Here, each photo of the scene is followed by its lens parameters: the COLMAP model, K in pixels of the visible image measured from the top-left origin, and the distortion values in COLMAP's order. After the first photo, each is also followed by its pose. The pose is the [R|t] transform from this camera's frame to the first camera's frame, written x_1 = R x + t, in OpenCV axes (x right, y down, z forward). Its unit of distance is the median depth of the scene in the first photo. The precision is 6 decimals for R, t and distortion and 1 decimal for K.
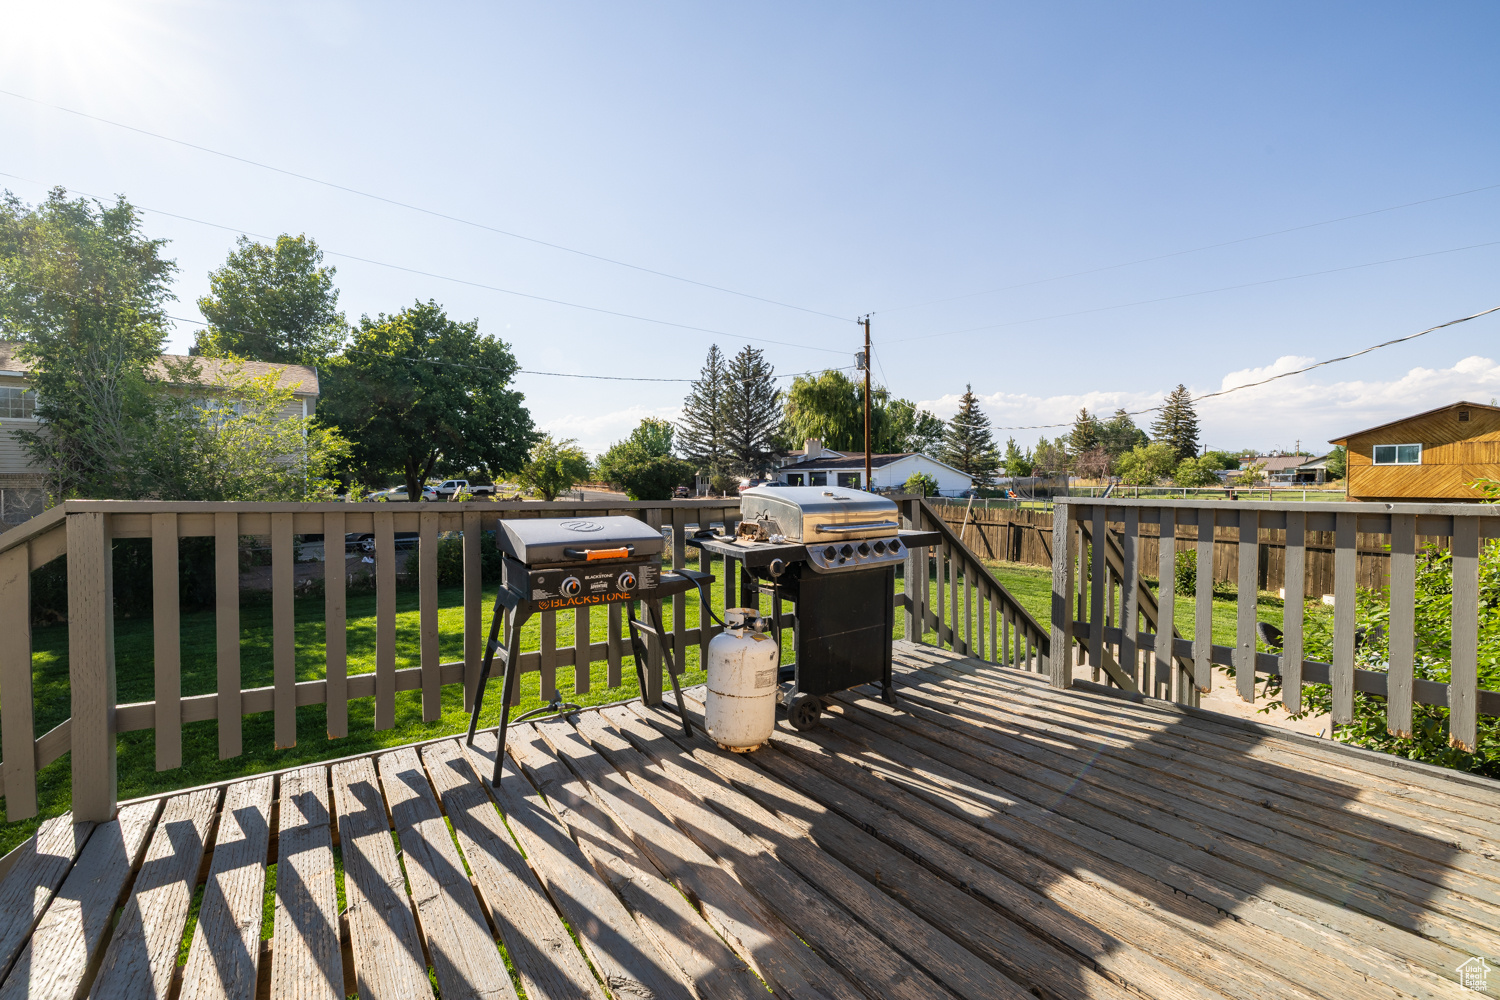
lens RADIAL K [[638.2, 0, 750.0], [0, 638.2, 498.9], [0, 0, 1]] dist [-0.006183, 0.000167]
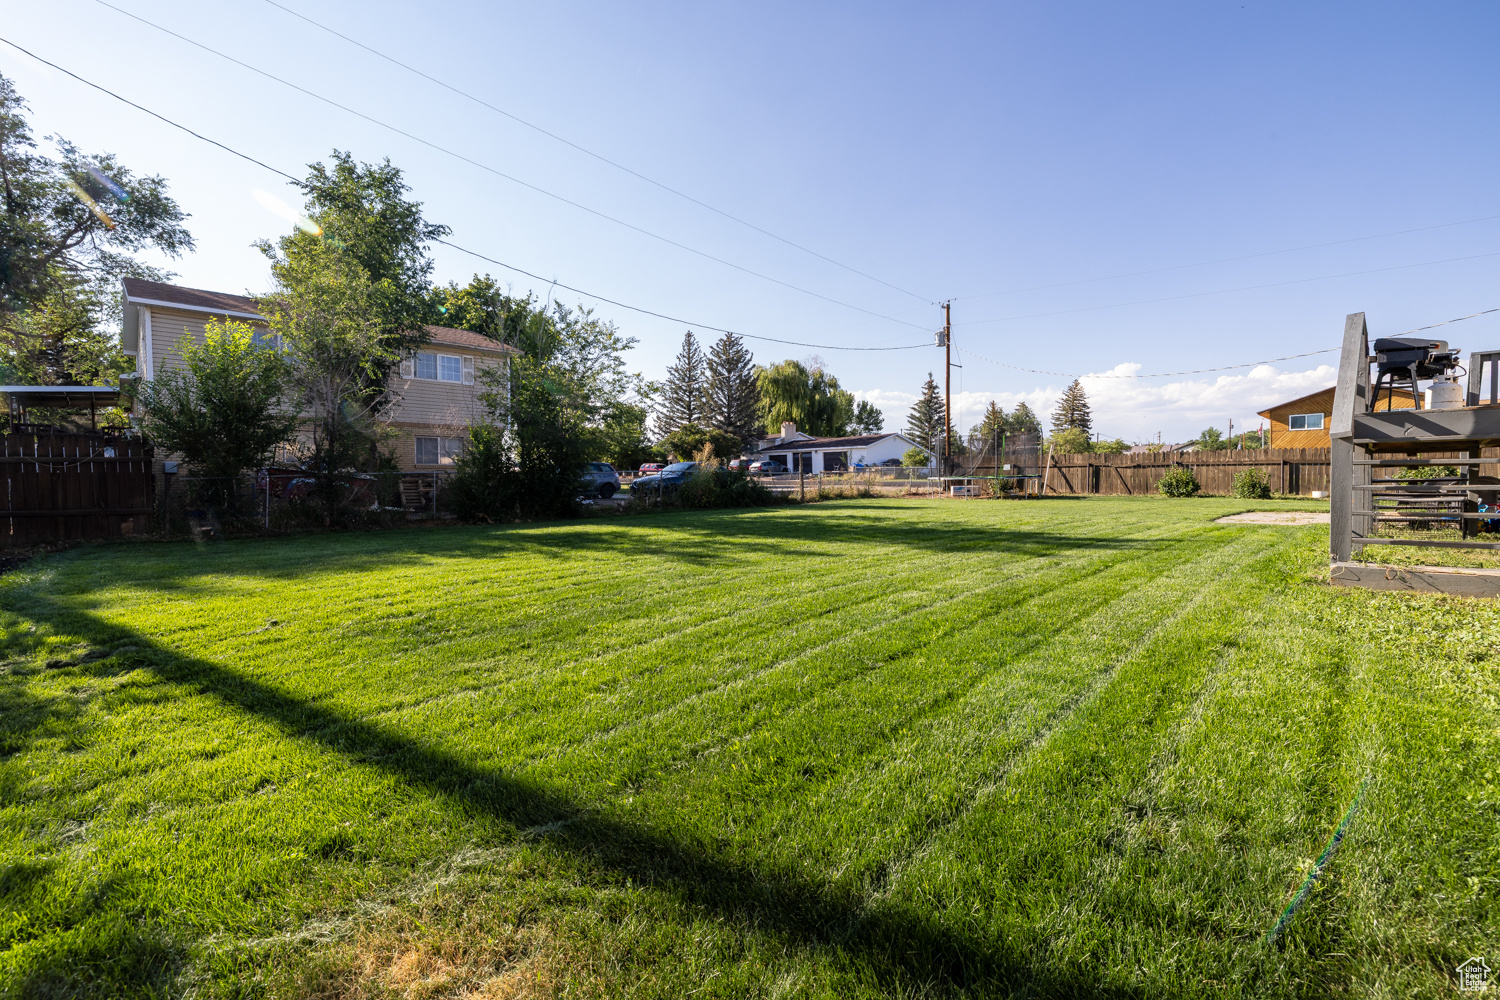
lens RADIAL K [[638.2, 0, 777.1], [0, 638.2, 490.2], [0, 0, 1]] dist [-0.006183, 0.000167]
pose [[0.984711, -0.017712, 0.173291, -0.346558], [0.018404, 0.999828, -0.002384, 0.065623], [-0.173219, 0.005537, 0.984868, -0.122342]]
